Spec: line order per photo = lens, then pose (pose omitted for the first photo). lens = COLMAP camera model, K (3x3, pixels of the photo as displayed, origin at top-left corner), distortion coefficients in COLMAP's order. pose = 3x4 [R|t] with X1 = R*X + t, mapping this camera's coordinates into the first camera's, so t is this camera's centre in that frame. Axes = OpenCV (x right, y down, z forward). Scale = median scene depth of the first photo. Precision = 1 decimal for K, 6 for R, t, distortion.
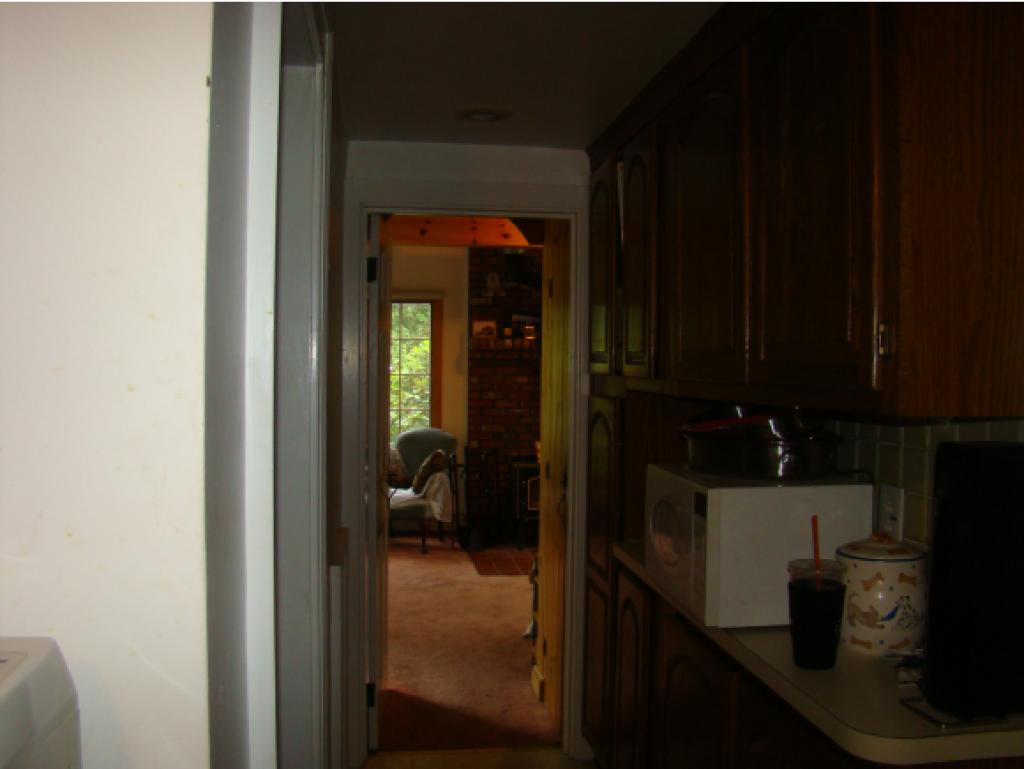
lens RADIAL K [[971.2, 0, 515.0], [0, 971.2, 386.9], [0, 0, 1]] dist [-0.131601, 0.005859]
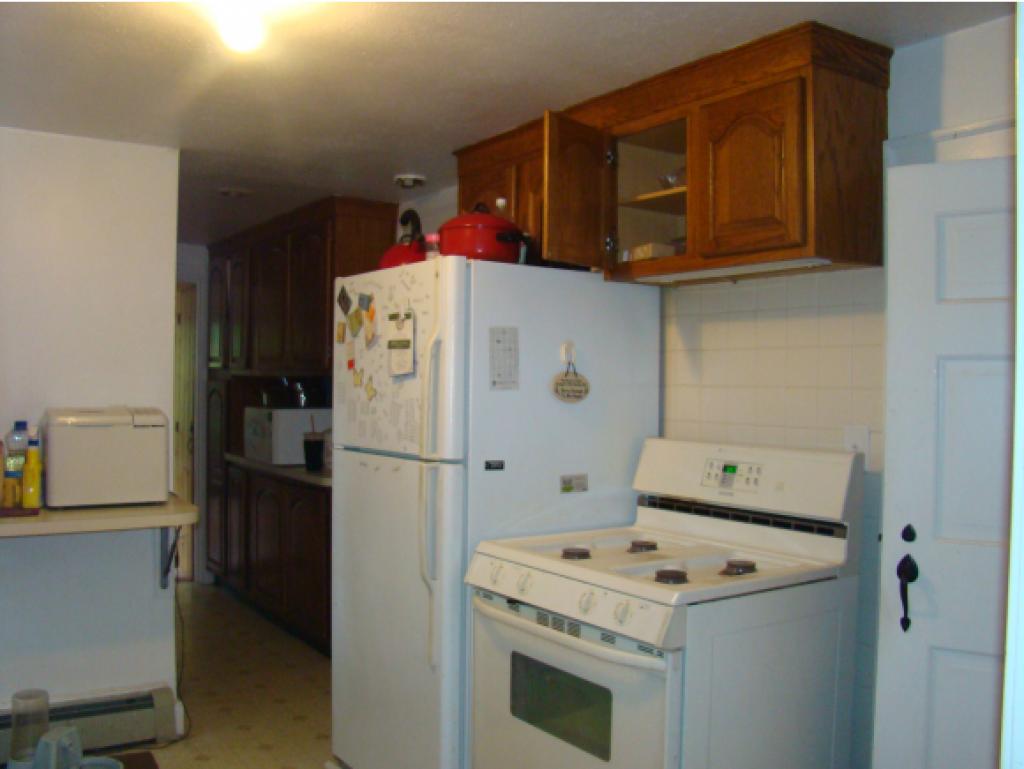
lens RADIAL K [[971.2, 0, 515.0], [0, 971.2, 386.9], [0, 0, 1]] dist [-0.131601, 0.005859]
pose [[0.902272, -0.005745, 0.431129, -0.219374], [0.009542, 0.999932, -0.006645, 0.047561], [-0.431062, 0.010109, 0.902266, -1.081013]]
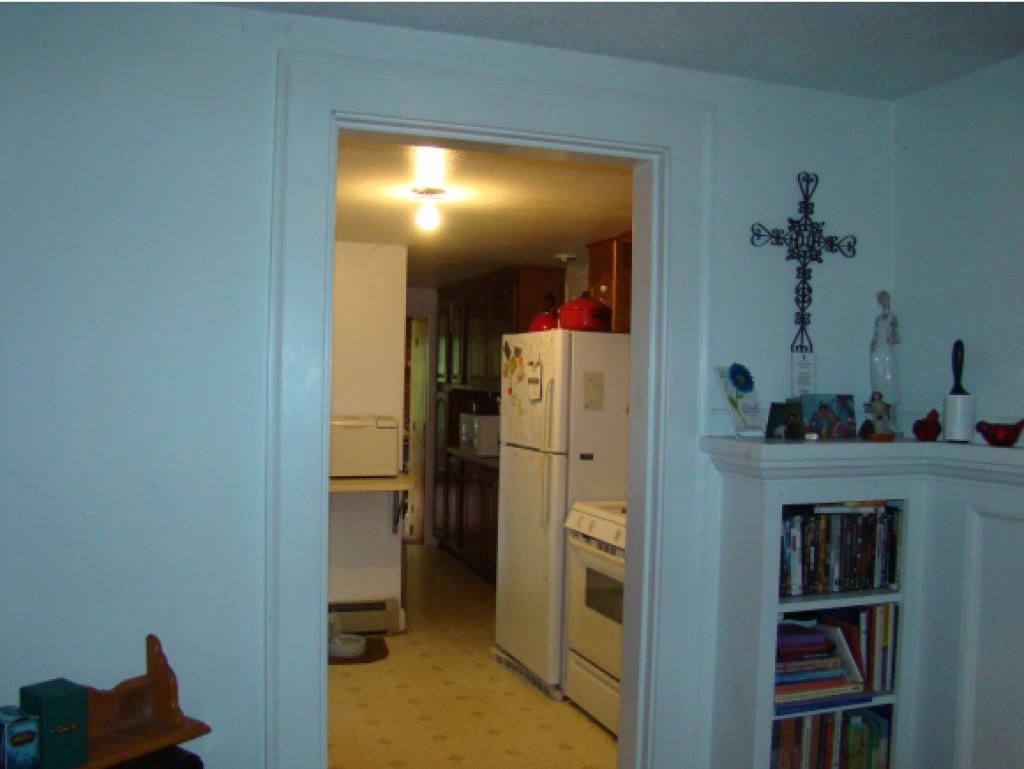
lens RADIAL K [[971.2, 0, 515.0], [0, 971.2, 386.9], [0, 0, 1]] dist [-0.131601, 0.005859]
pose [[0.981147, 0.006767, 0.193147, -0.241033], [-0.005404, 0.999957, -0.007581, 0.018433], [-0.193190, 0.006394, 0.981141, -1.720439]]
